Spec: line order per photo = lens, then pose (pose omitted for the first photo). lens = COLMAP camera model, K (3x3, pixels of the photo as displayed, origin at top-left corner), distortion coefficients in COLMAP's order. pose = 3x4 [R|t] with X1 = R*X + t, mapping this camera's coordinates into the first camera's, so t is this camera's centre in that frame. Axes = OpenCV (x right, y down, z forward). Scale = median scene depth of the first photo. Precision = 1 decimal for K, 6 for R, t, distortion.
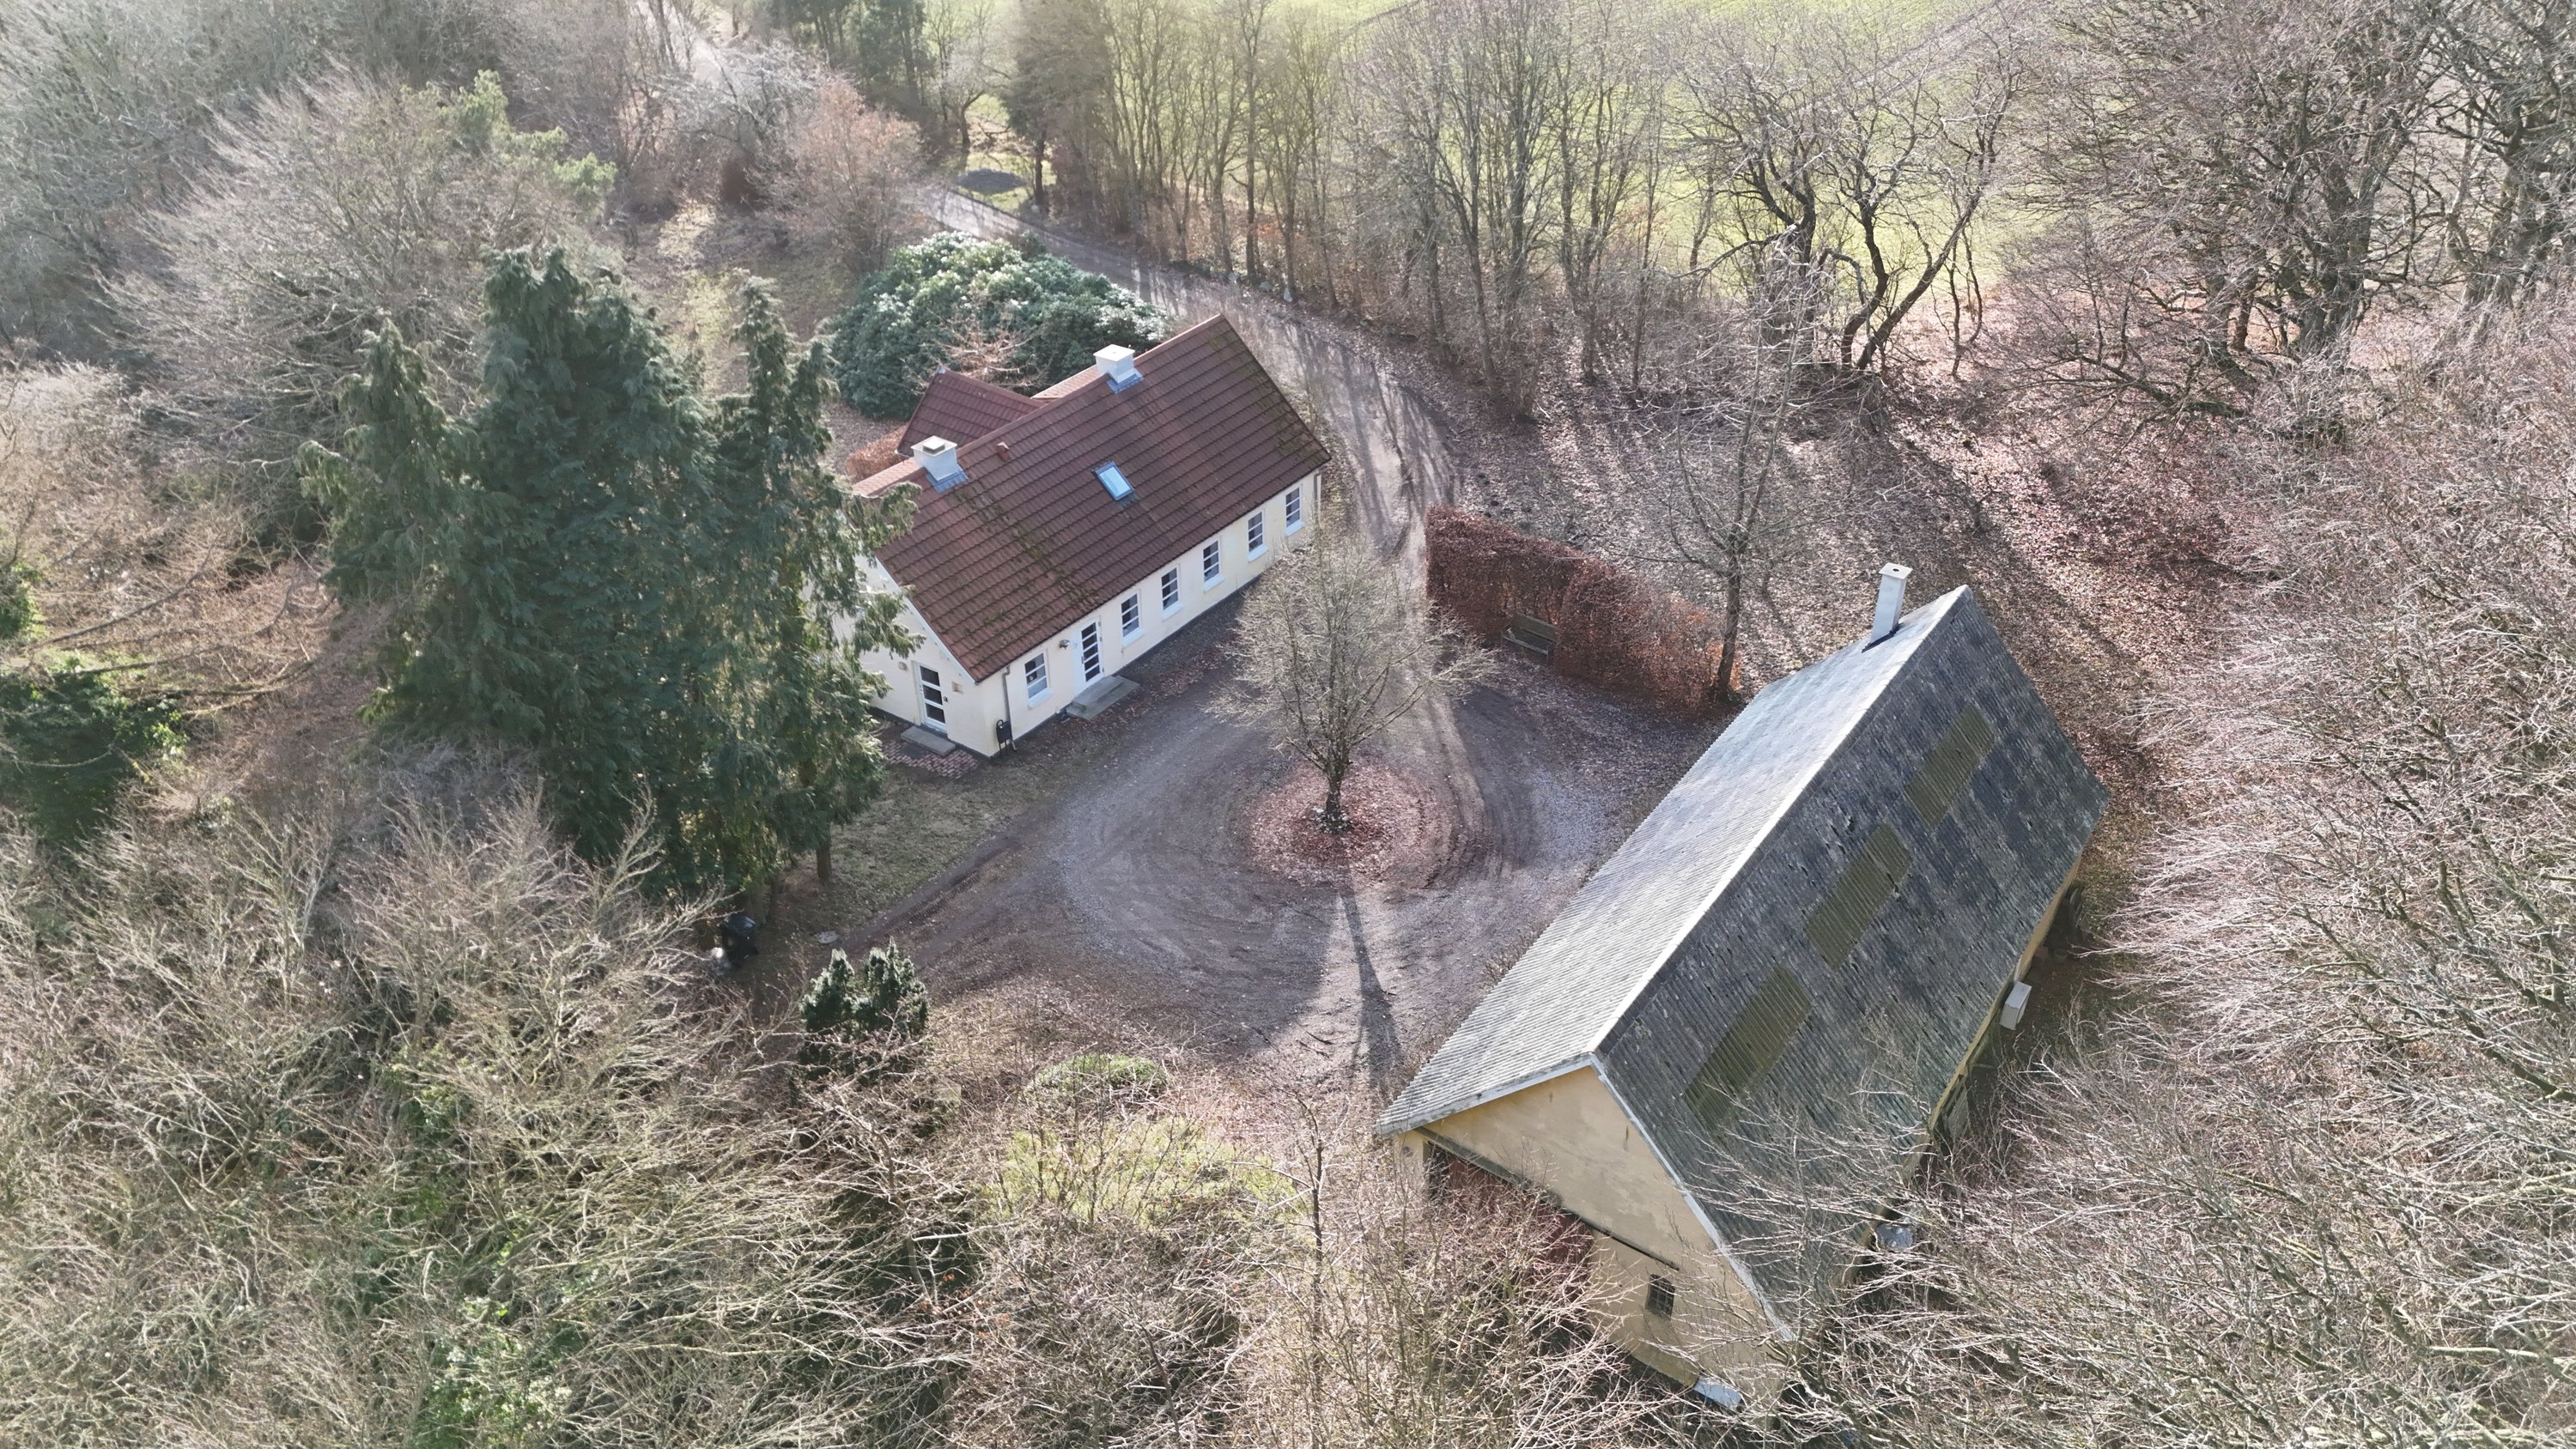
lens RADIAL K [[1859.0, 0, 1284.5], [0, 1859.0, 752.5], [0, 0, 1]] dist [0.075972, -0.043353]
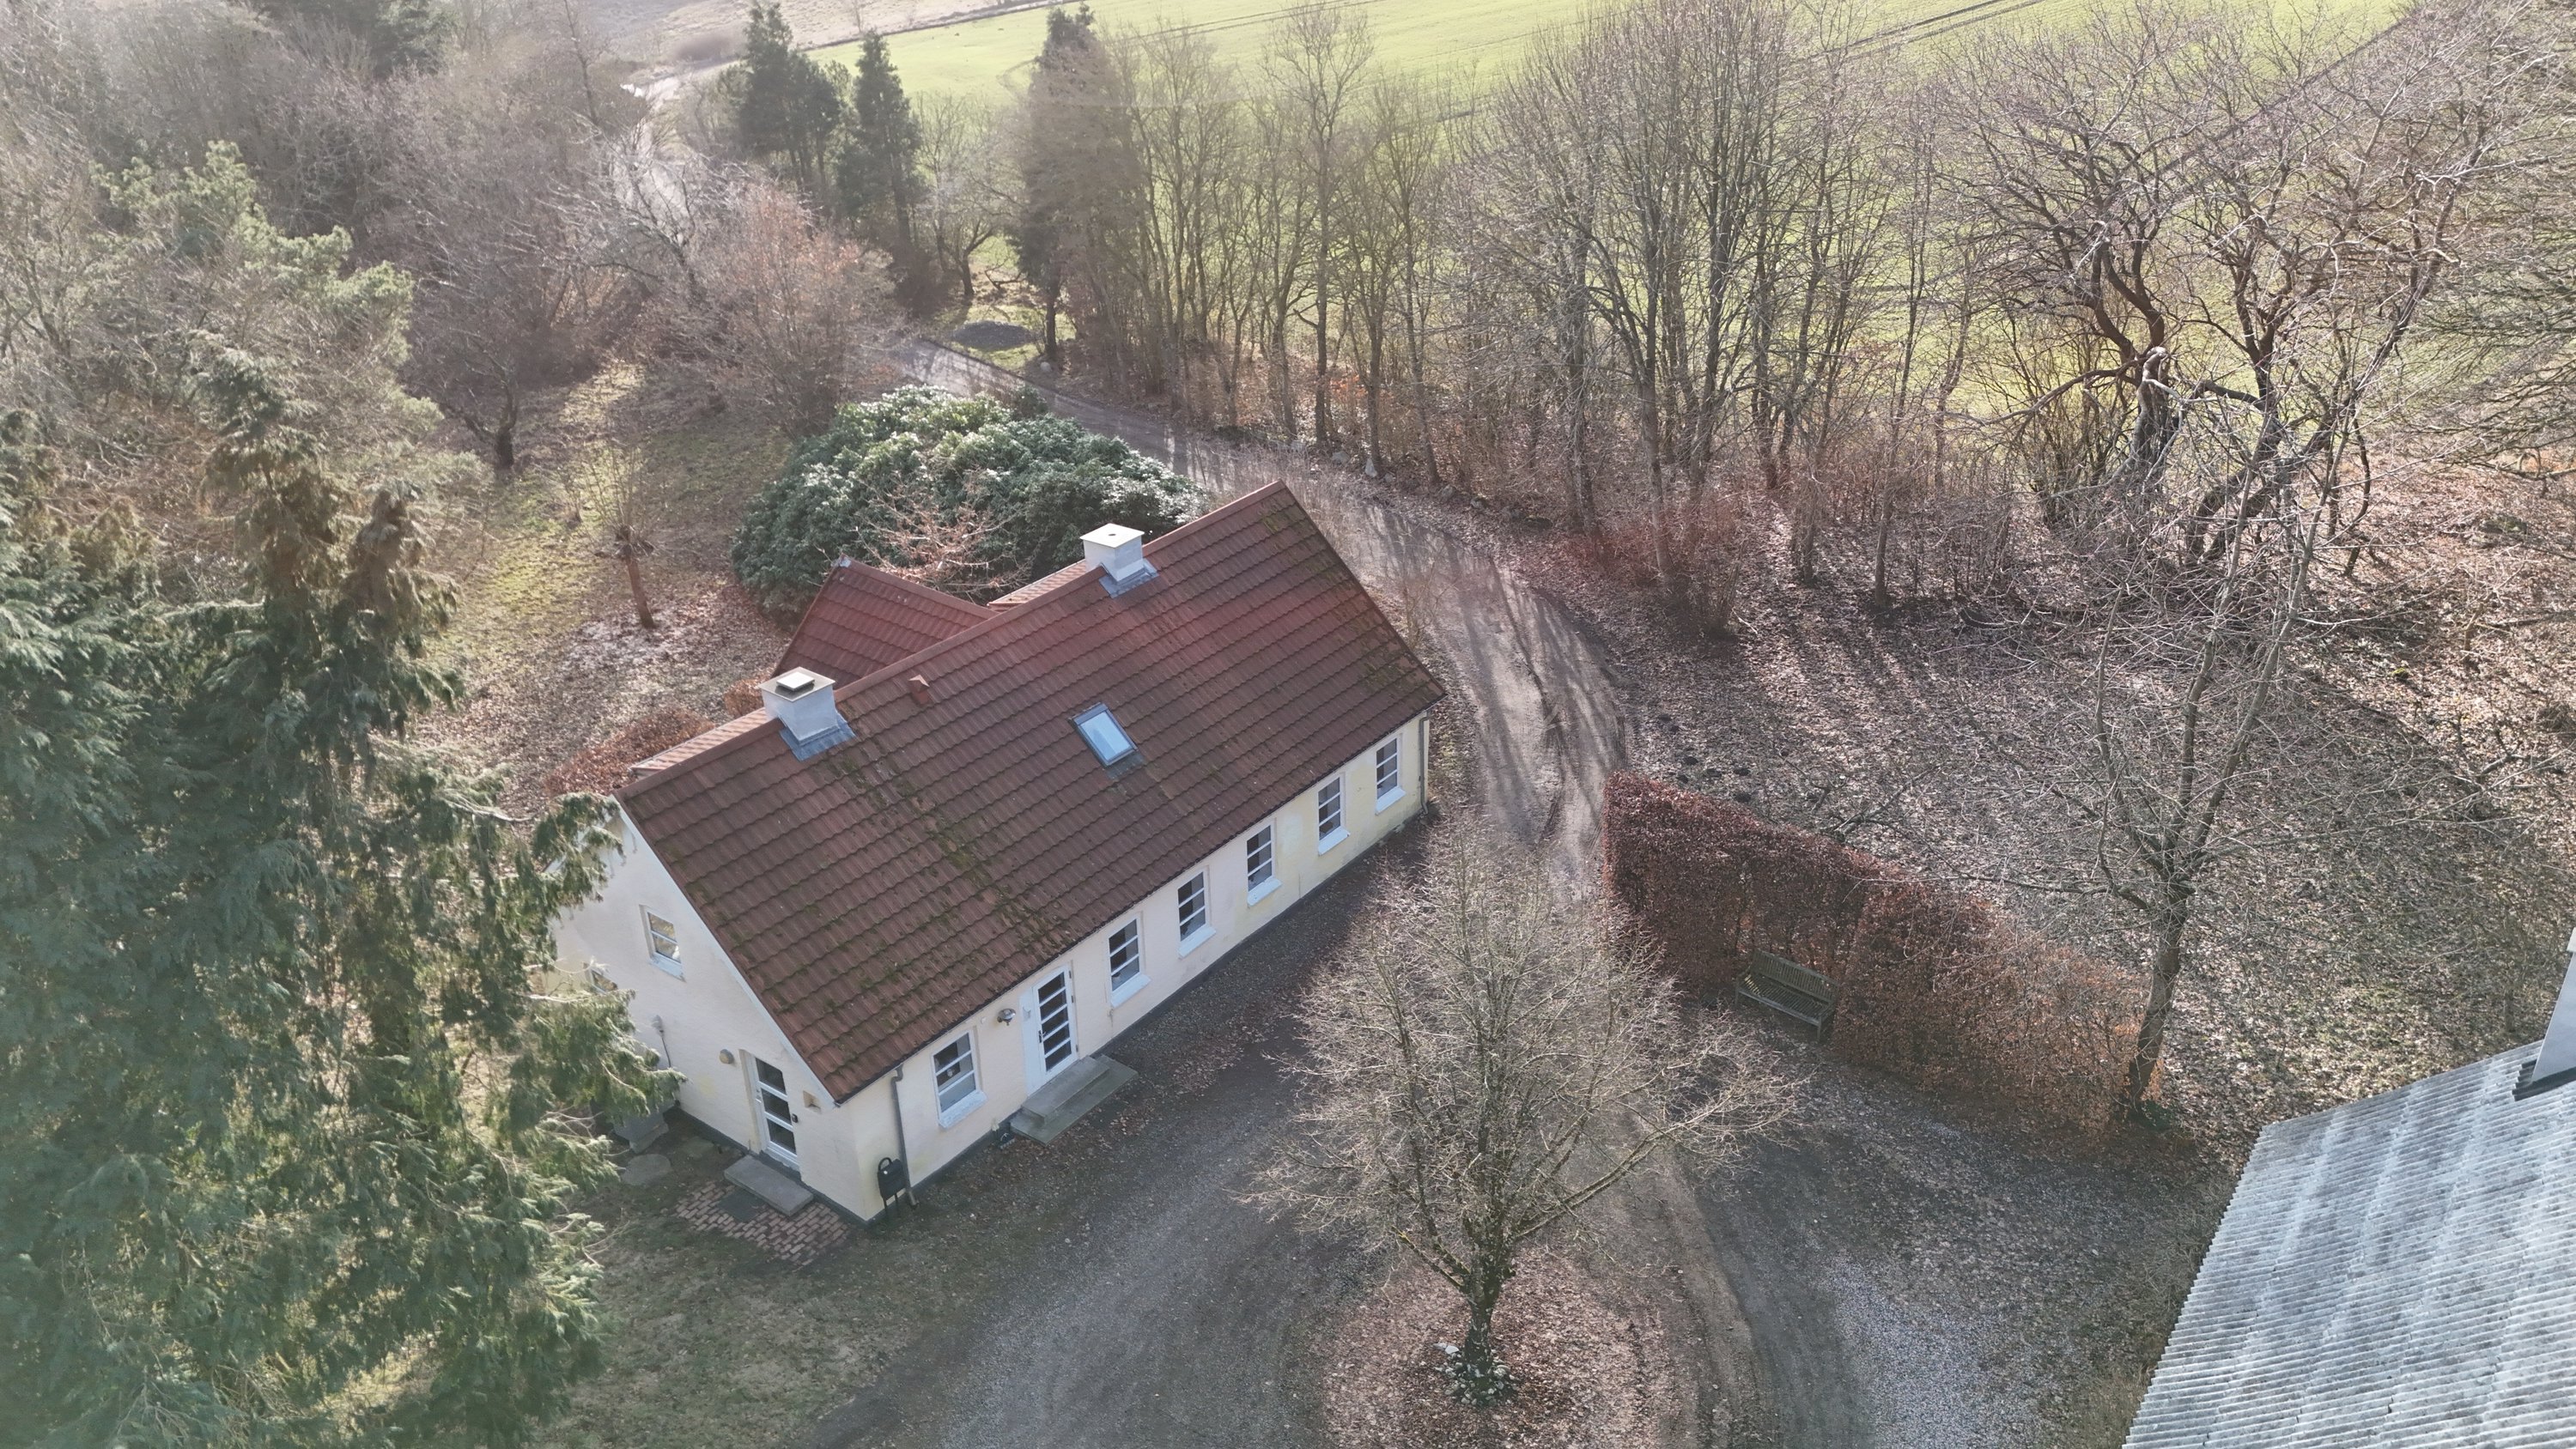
lens RADIAL K [[1845.7, 0, 1275.2], [0, 1845.7, 716.2], [0, 0, 1]] dist [0.051489, -0.001357]
pose [[0.999305, 0.004824, -0.036976, -0.010255], [-0.009426, 0.992073, -0.125305, -0.065269], [0.036079, 0.125567, 0.991429, 0.338011]]
